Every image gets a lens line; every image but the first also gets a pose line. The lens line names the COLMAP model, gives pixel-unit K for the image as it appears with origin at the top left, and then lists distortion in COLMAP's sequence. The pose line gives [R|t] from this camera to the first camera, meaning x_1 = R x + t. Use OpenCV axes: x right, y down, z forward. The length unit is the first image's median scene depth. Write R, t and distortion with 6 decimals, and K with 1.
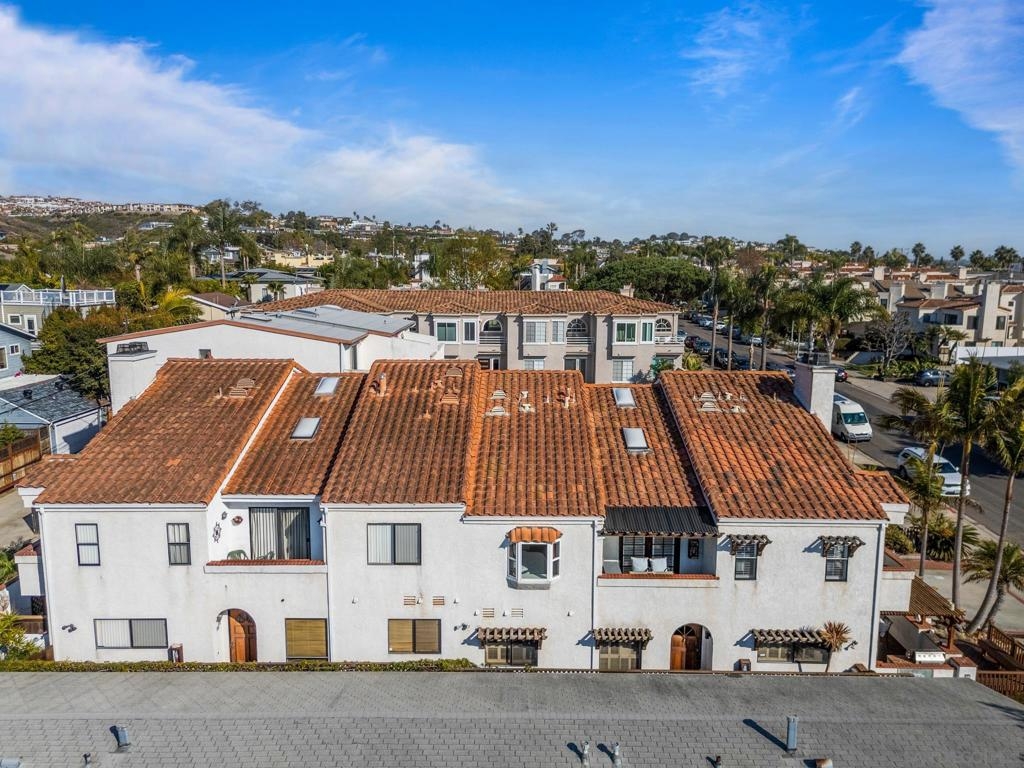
lens RADIAL K [[736.3, 0, 511.3], [0, 736.3, 403.1], [0, 0, 1]] dist [0.088481, -0.090437]
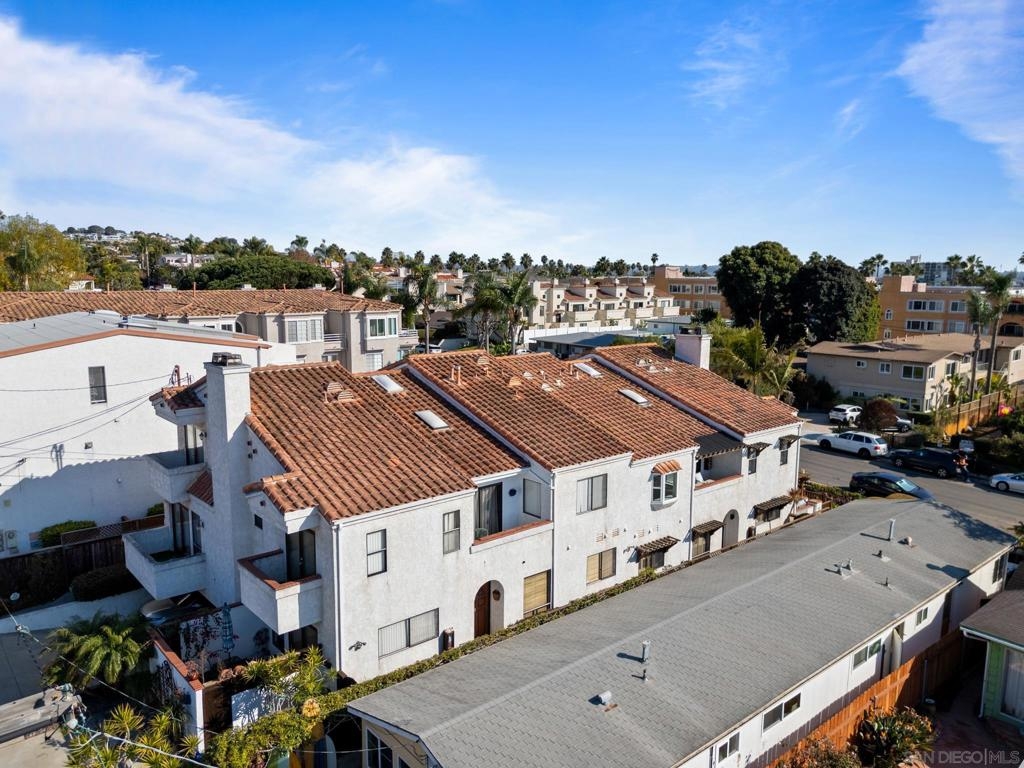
lens RADIAL K [[735.1, 0, 512.0], [0, 735.1, 384.0], [0, 0, 1]] dist [0.086463, -0.092614]
pose [[0.764630, -0.097162, 0.637104, -1.002445], [0.111604, 0.993597, 0.017586, -0.027333], [-0.634733, 0.057656, 0.770578, 0.123470]]
